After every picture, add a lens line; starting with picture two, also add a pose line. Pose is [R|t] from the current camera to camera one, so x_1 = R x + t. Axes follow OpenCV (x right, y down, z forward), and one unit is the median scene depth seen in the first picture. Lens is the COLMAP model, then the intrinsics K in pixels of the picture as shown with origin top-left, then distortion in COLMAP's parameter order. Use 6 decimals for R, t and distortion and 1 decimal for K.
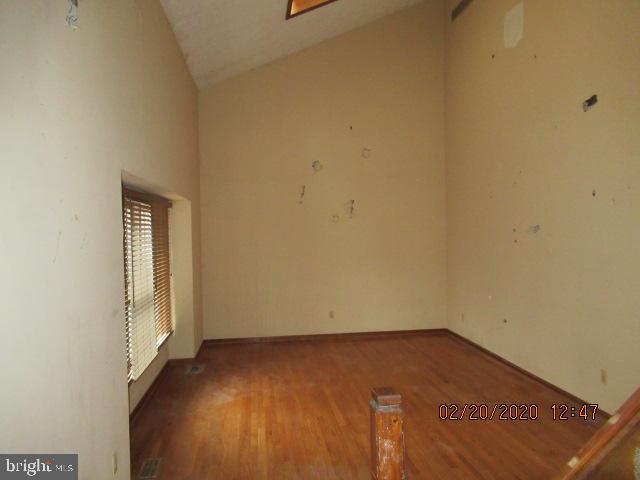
lens RADIAL K [[476.3, 0, 321.2], [0, 476.3, 241.2], [0, 0, 1]] dist [-0.009623, 0.009547]
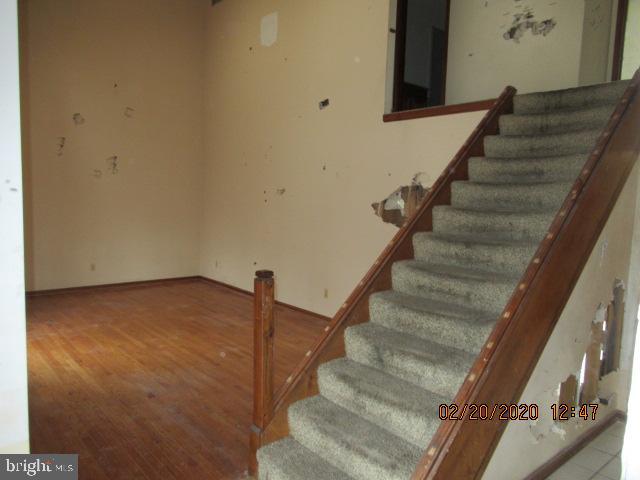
lens RADIAL K [[476.3, 0, 319.5], [0, 476.3, 239.9], [0, 0, 1]] dist [-0.009623, 0.009547]
pose [[0.835473, -0.006984, 0.549486, -0.191411], [-0.033728, 0.997382, 0.063960, 0.019881], [-0.548495, -0.071971, 0.833051, -0.172935]]
